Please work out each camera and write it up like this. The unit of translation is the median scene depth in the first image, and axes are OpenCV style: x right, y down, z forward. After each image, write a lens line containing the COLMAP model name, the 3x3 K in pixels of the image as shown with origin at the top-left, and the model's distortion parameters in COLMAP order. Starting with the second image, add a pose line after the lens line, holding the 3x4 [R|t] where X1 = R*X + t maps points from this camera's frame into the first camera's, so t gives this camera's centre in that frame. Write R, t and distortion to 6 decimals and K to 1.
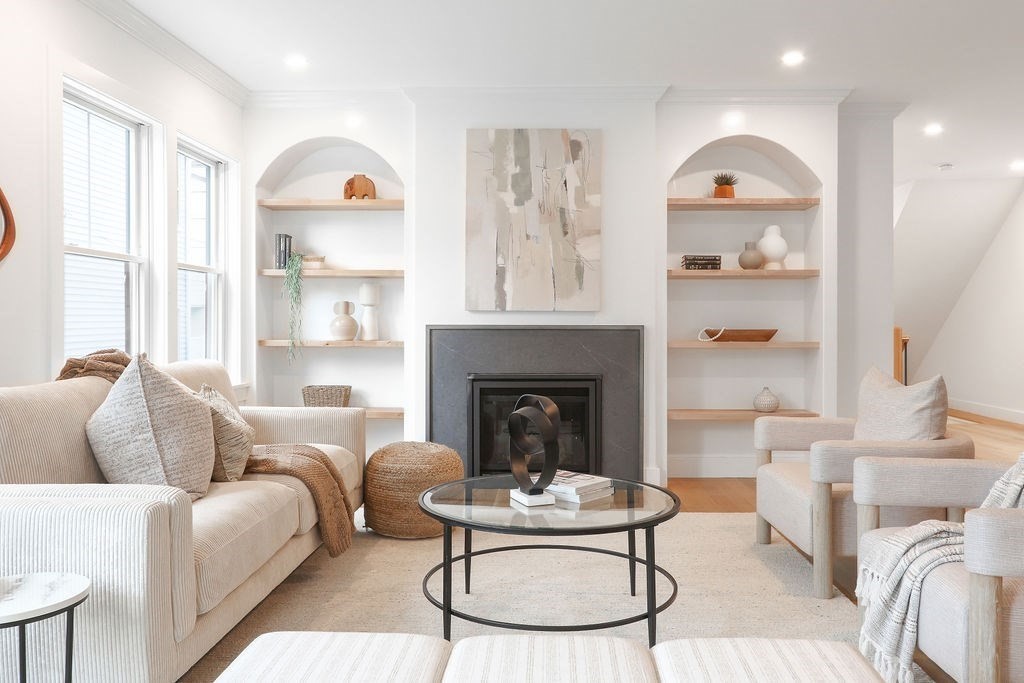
lens RADIAL K [[848.4, 0, 622.7], [0, 848.4, 320.3], [0, 0, 1]] dist [0.002149, 0.009956]
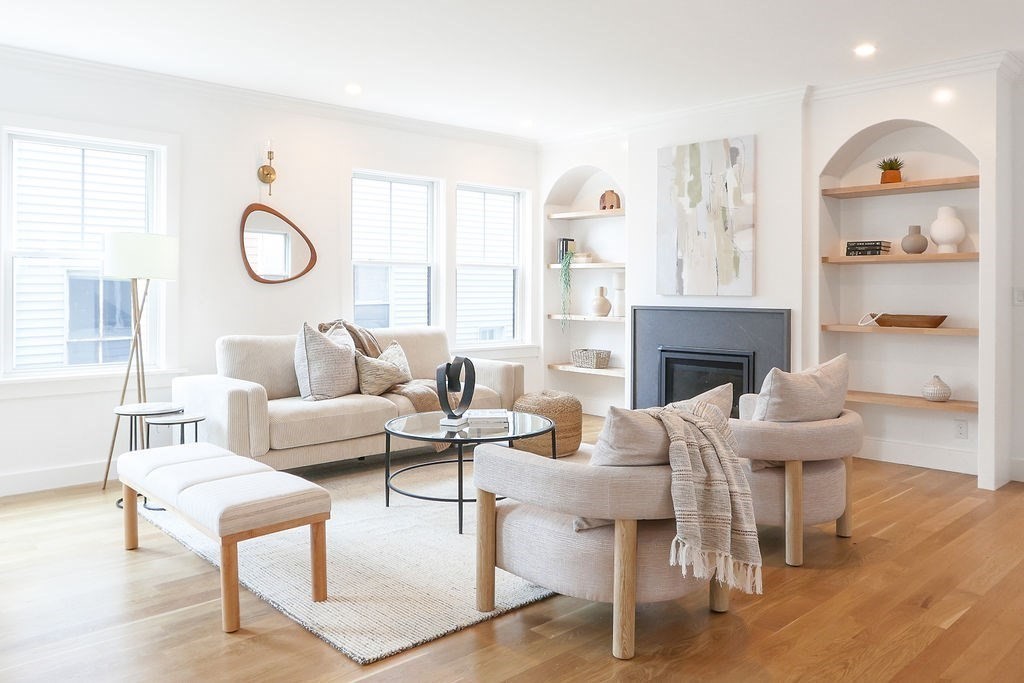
lens RADIAL K [[794.7, 0, 512.6], [0, 794.7, 289.3], [0, 0, 1]] dist [-0.004900, 0.000895]
pose [[0.701858, 0.001165, -0.712316, 0.499857], [-0.003119, 0.999994, -0.001438, -0.016867], [0.712310, 0.003231, 0.701857, 0.028785]]
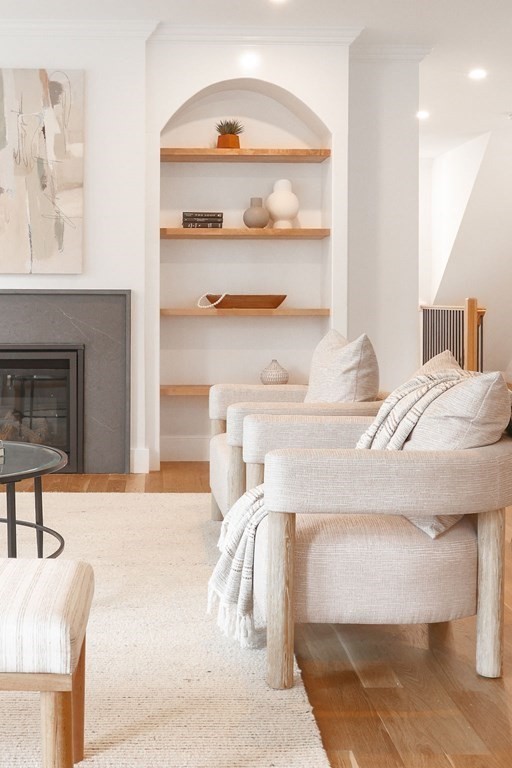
lens RADIAL K [[1014.0, 0, 255.0], [0, 1014.0, 299.9], [0, 0, 1]] dist [-0.005582, 0.007505]
pose [[0.999176, 0.001982, 0.040532, 0.111142], [-0.002178, 0.999986, 0.004780, 0.011278], [-0.040521, -0.004864, 0.999167, -0.074404]]
